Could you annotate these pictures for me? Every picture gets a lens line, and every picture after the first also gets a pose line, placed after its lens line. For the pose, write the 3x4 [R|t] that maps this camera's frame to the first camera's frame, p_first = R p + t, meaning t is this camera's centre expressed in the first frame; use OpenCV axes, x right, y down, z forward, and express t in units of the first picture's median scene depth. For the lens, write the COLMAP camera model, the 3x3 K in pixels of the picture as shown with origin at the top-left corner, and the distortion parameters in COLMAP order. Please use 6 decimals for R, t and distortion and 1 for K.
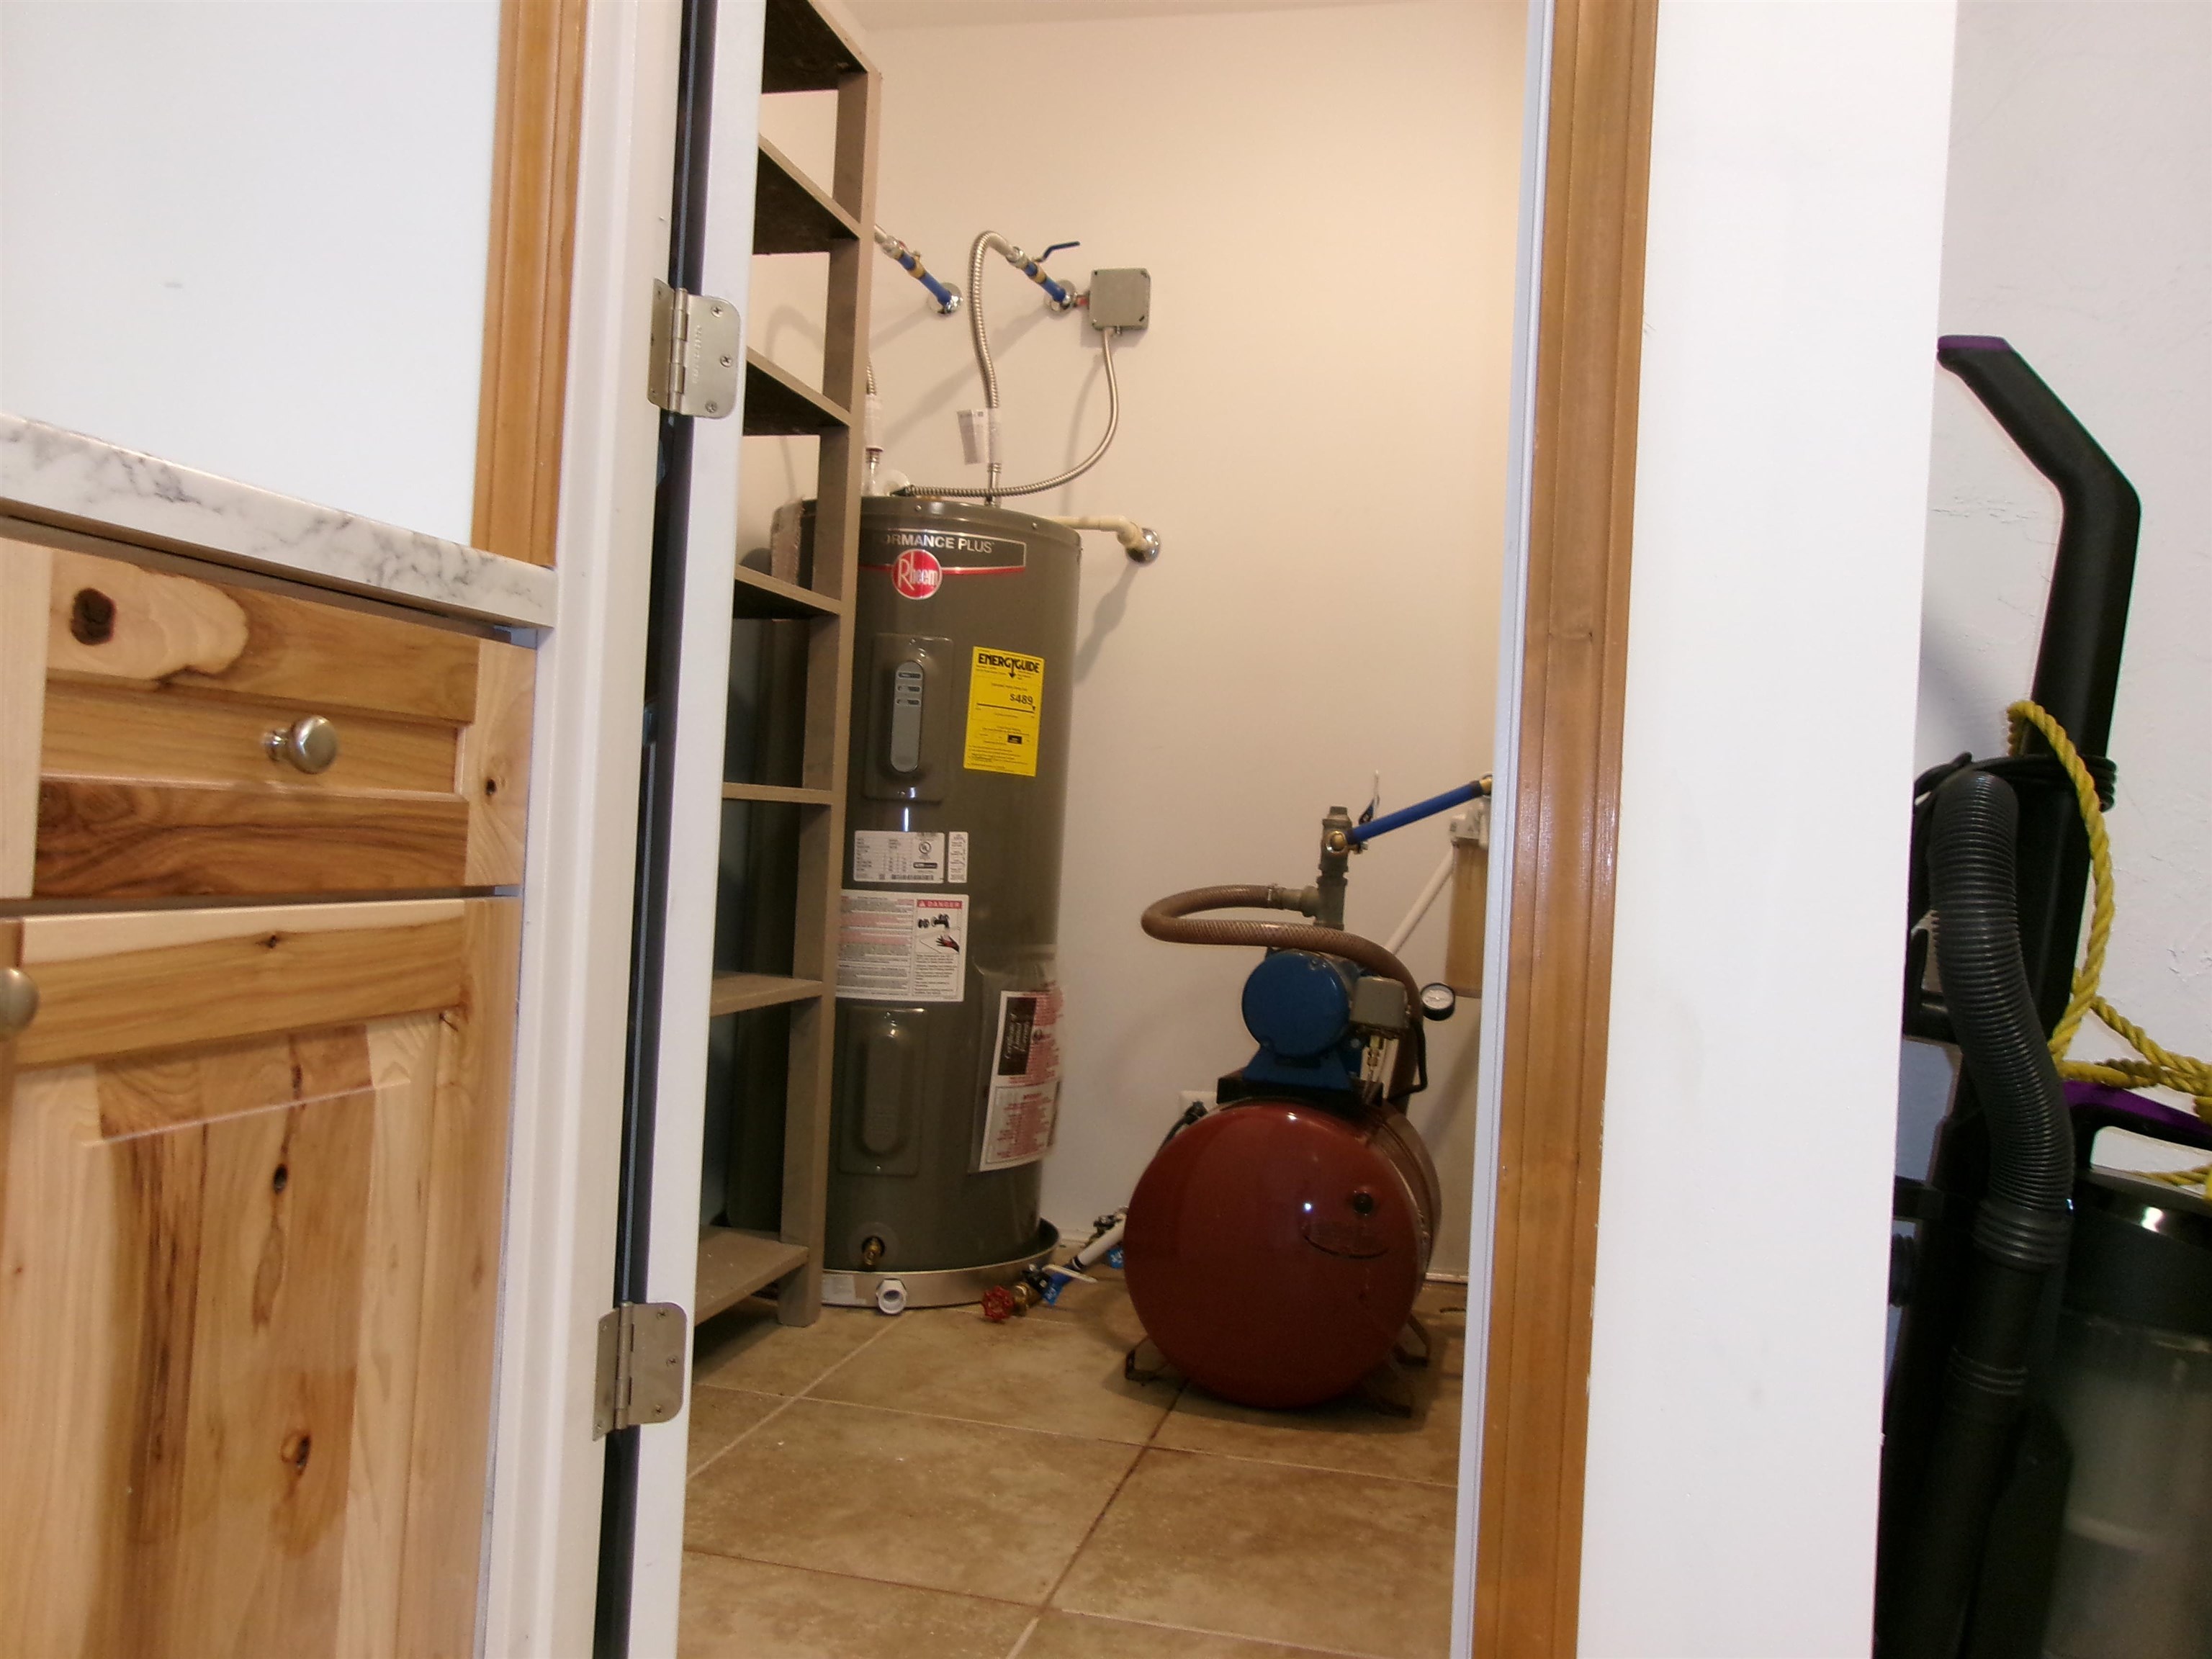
lens RADIAL K [[1754.2, 0, 1115.0], [0, 1754.2, 834.0], [0, 0, 1]] dist [-0.033939, 0.053357]
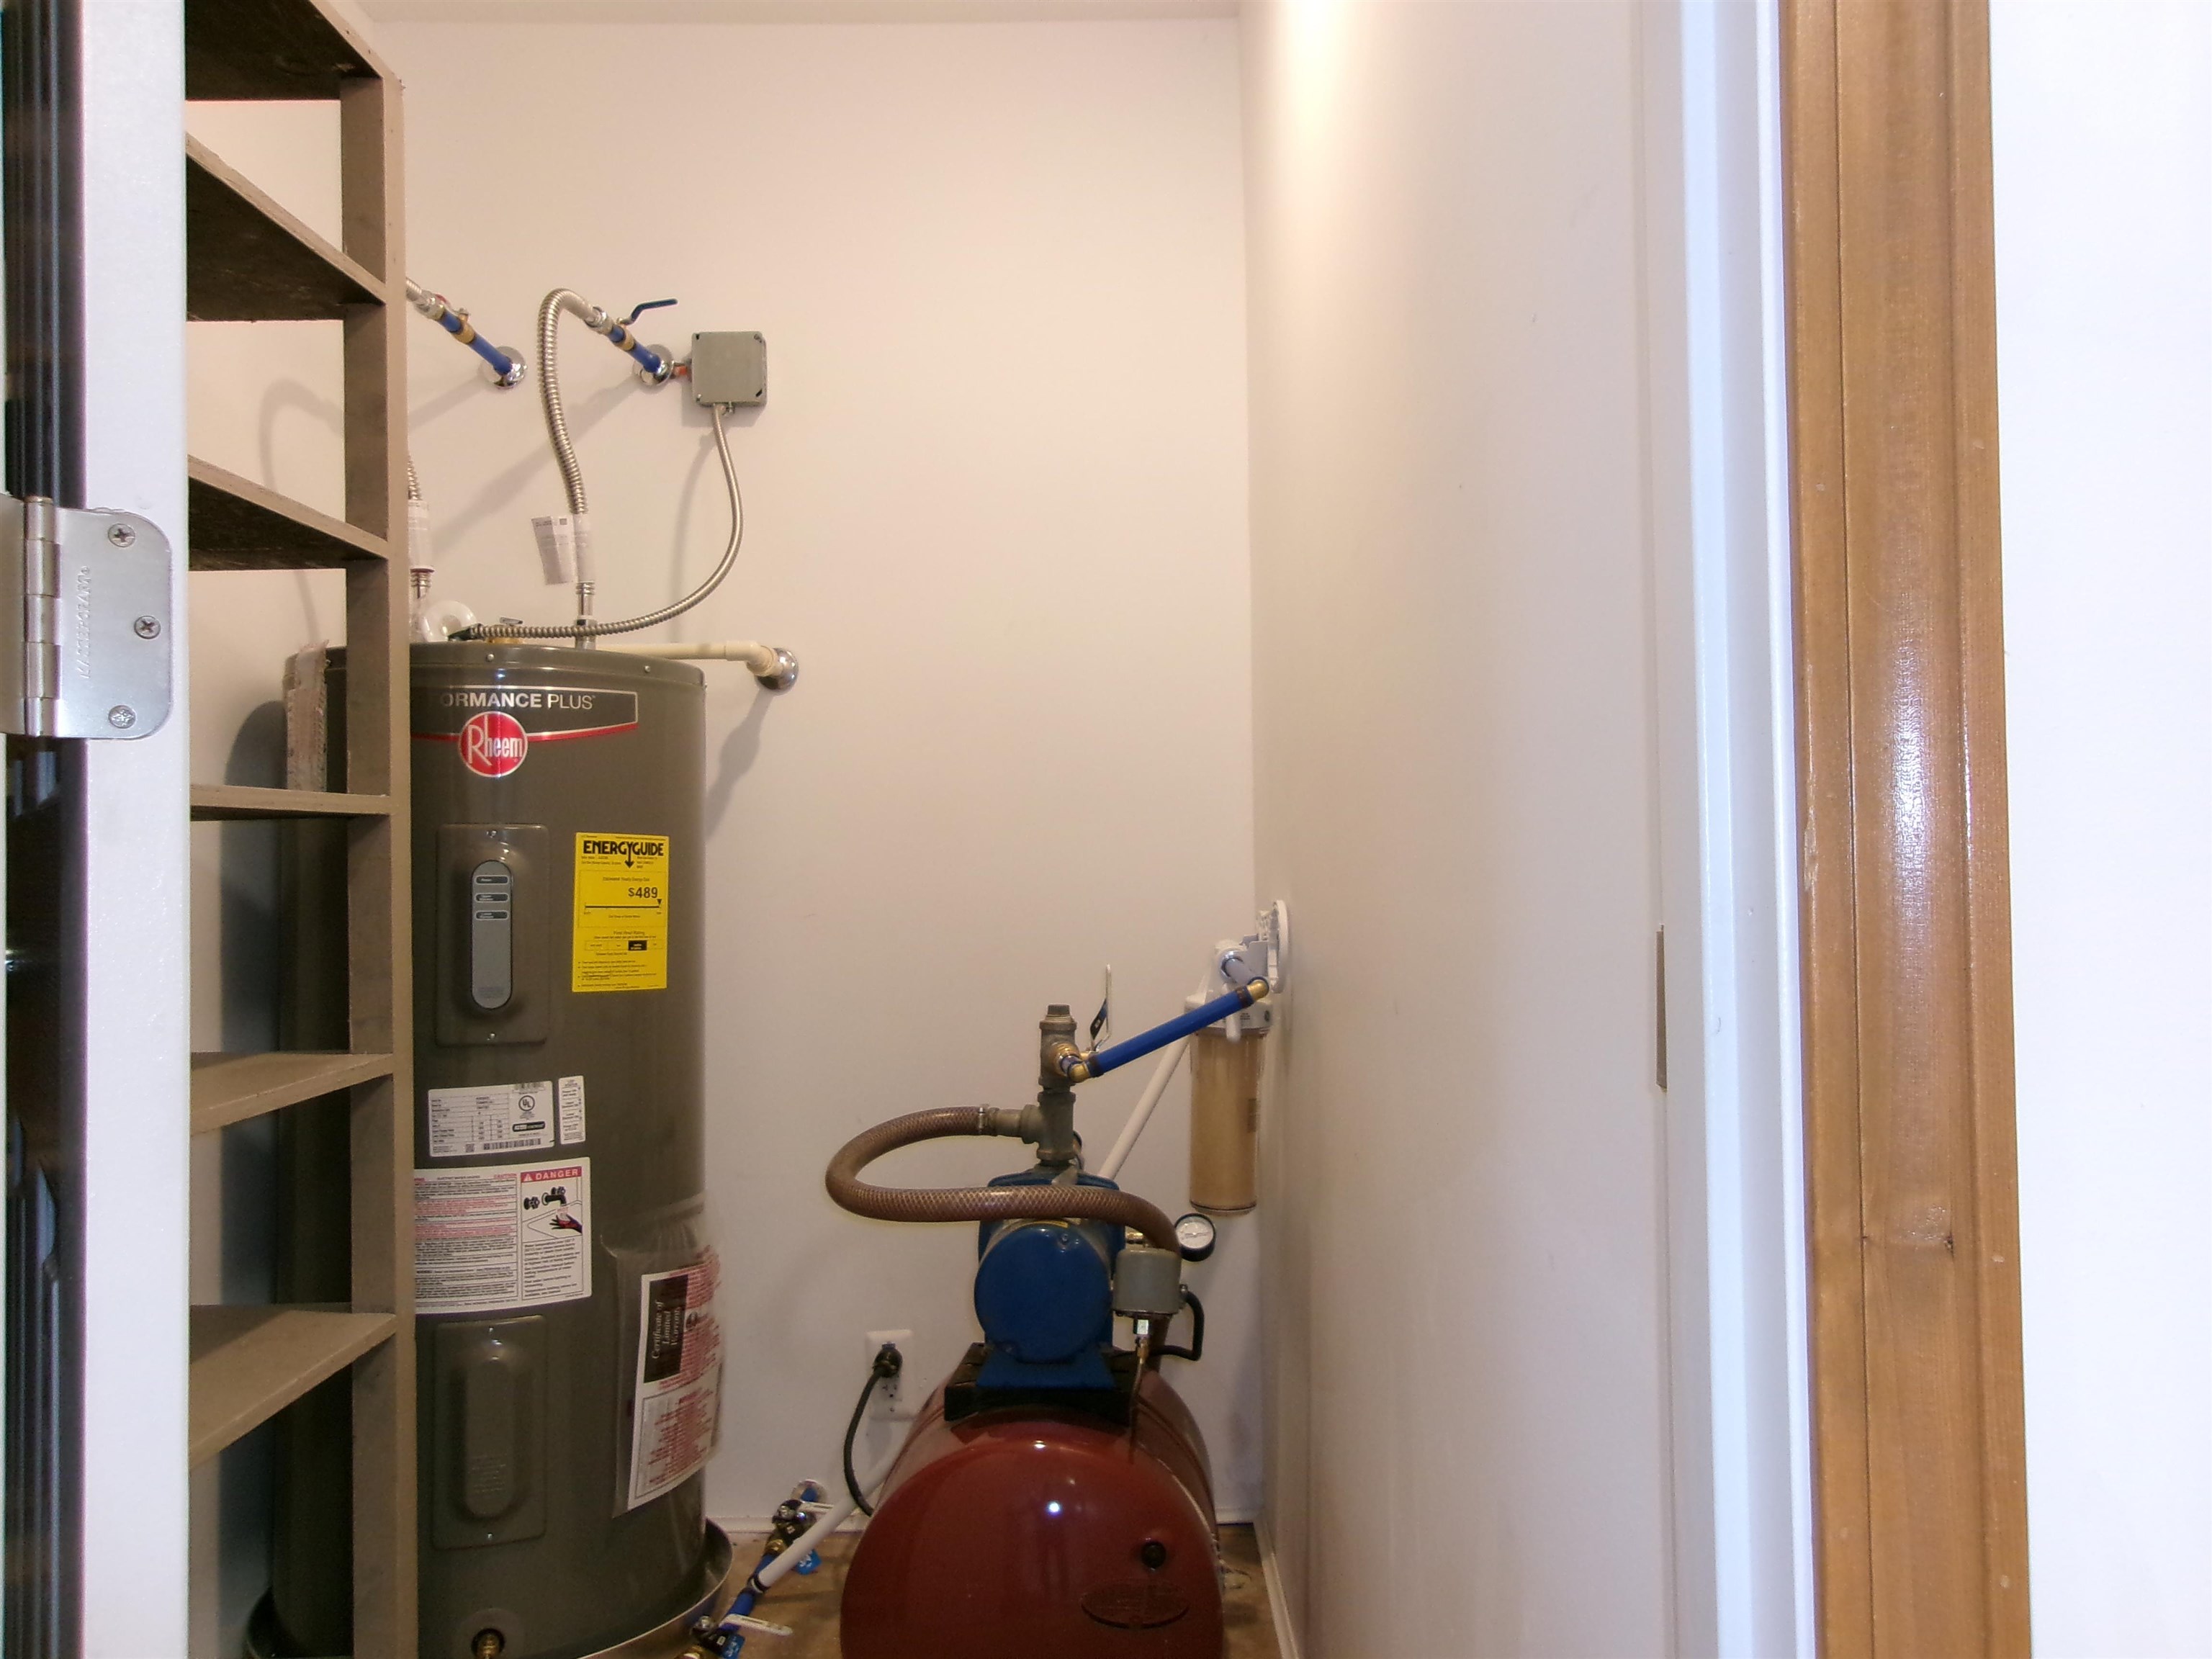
lens RADIAL K [[1754.2, 0, 1114.9], [0, 1754.2, 822.7], [0, 0, 1]] dist [-0.033939, 0.053357]
pose [[0.970333, -0.061140, 0.233915, -0.030864], [0.064195, 0.997922, -0.005460, -0.092685], [-0.233095, 0.020315, 0.972242, 0.202147]]
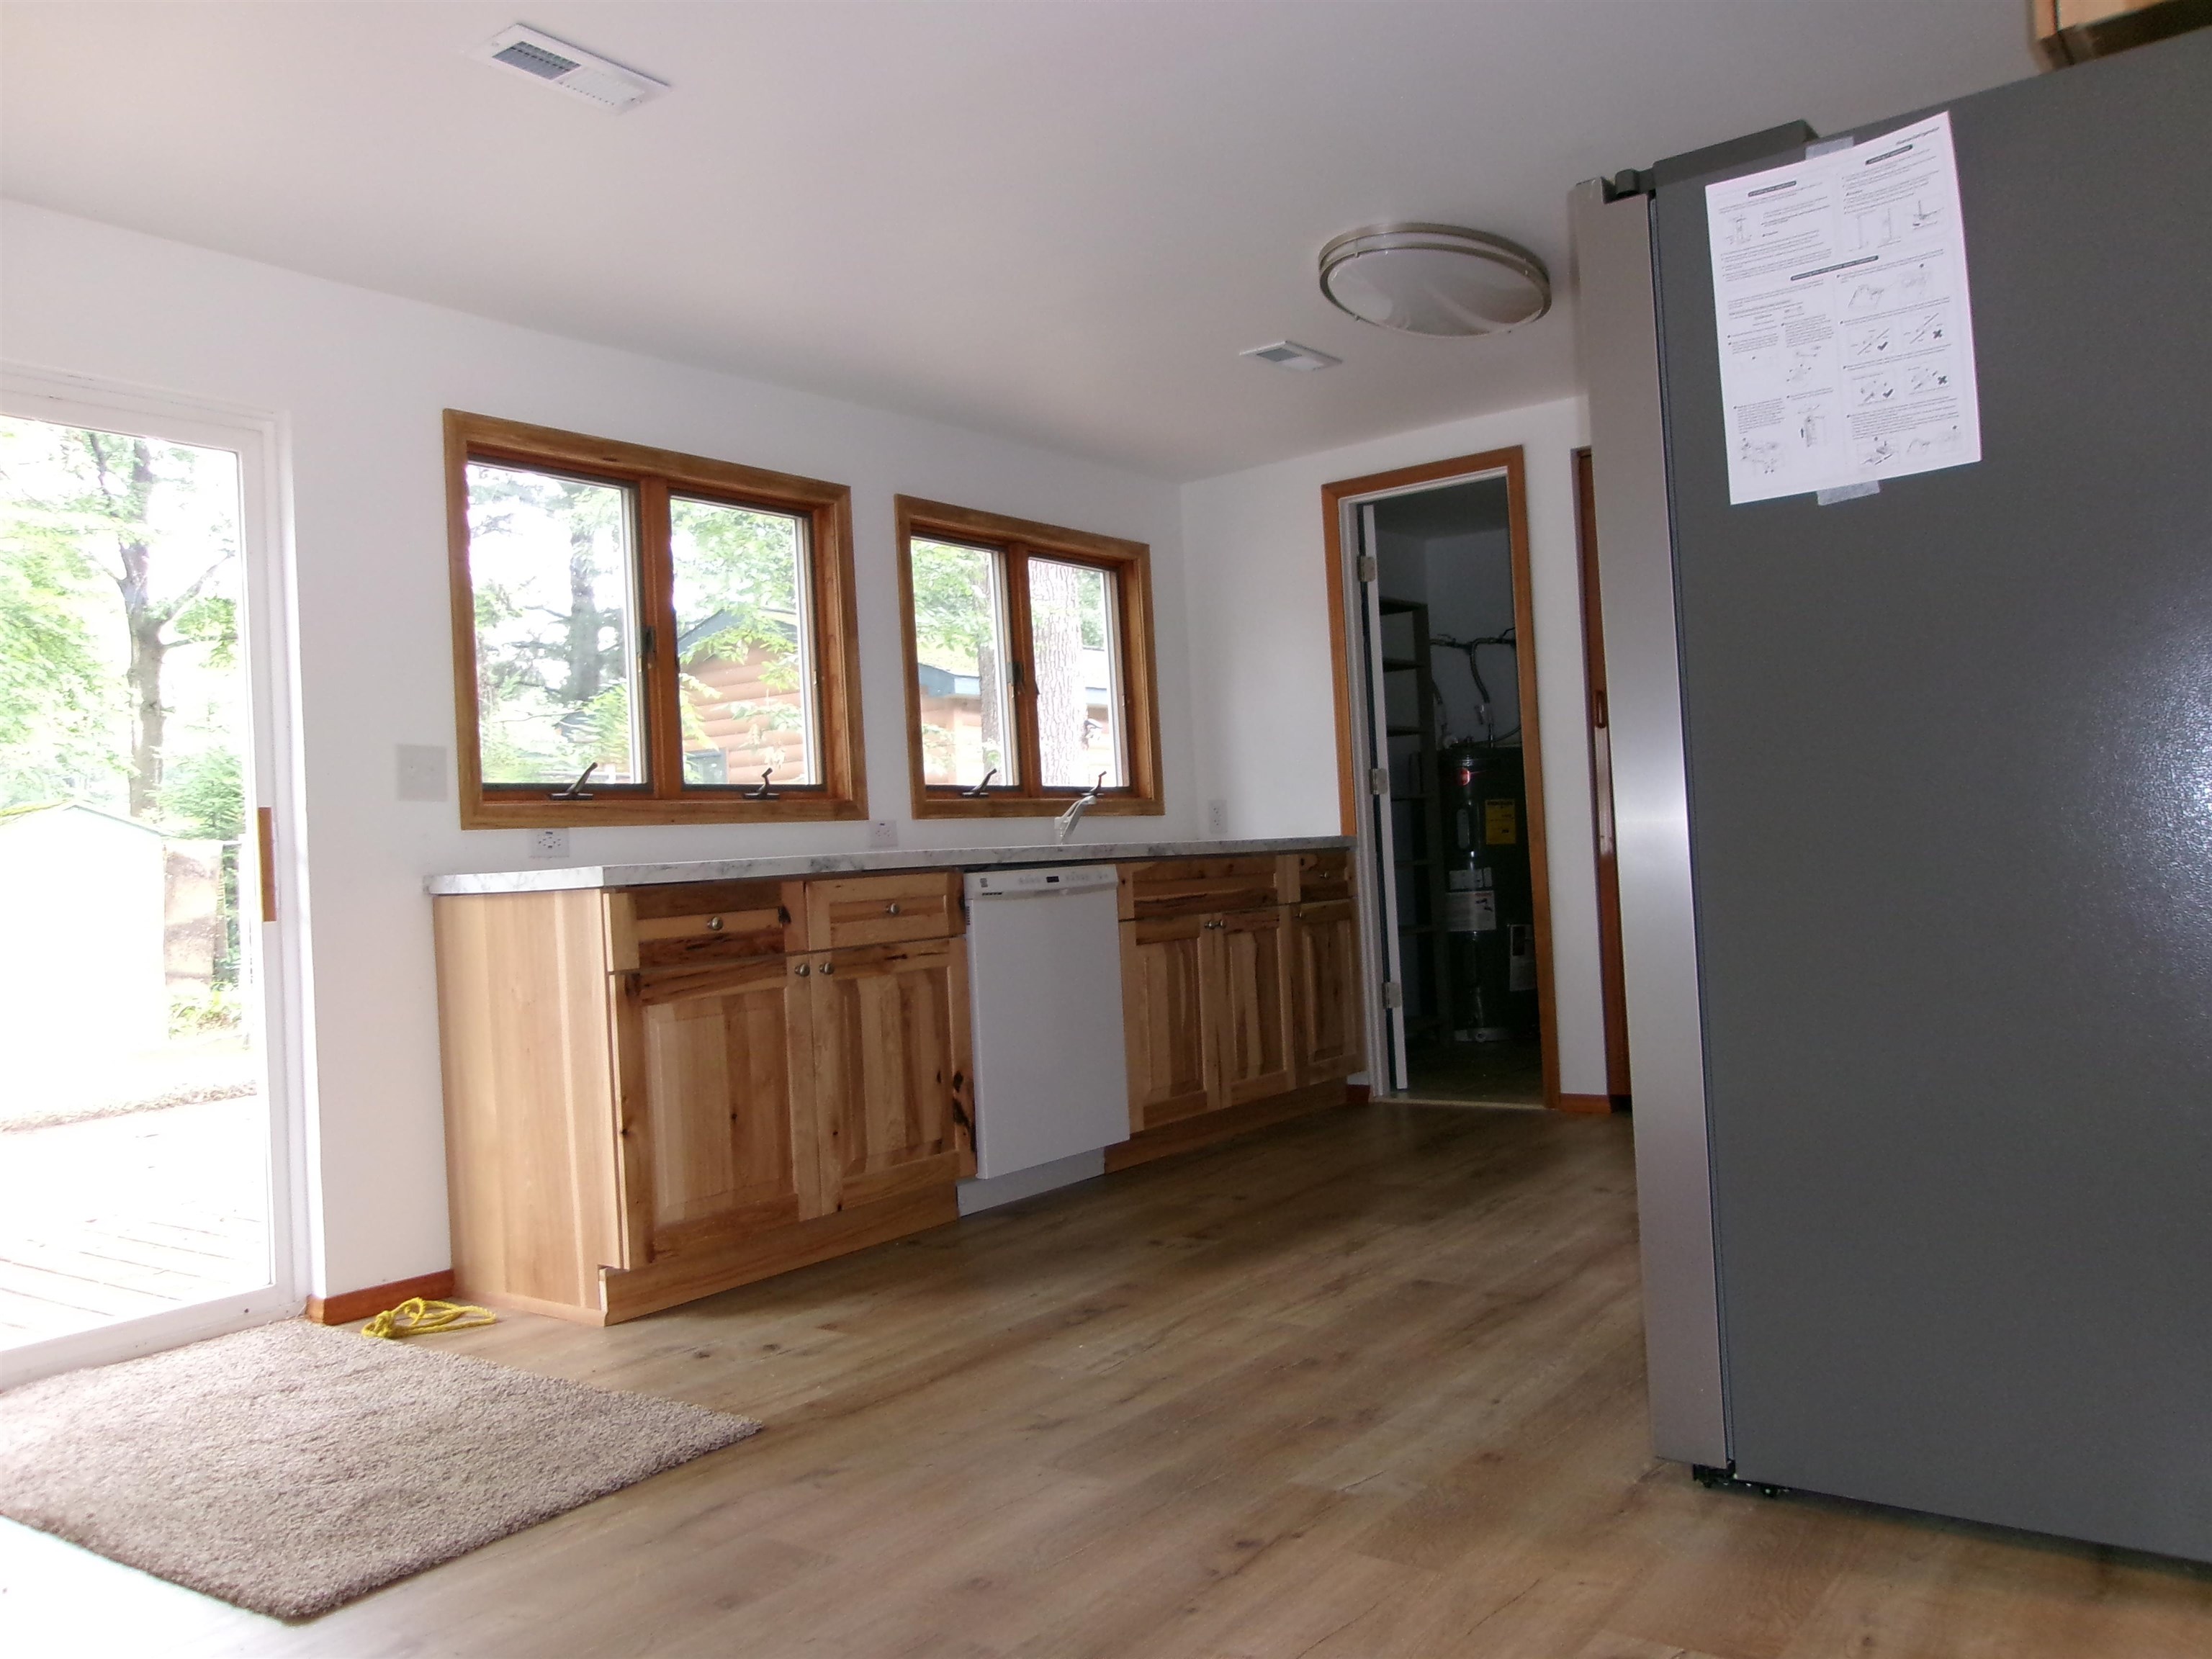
lens RADIAL K [[1754.2, 0, 1105.6], [0, 1754.2, 831.0], [0, 0, 1]] dist [-0.033939, 0.053357]
pose [[0.913685, -0.108904, -0.391559, 0.444484], [0.103690, 0.994011, -0.034507, -0.025817], [0.392972, -0.009072, 0.919506, -1.753214]]
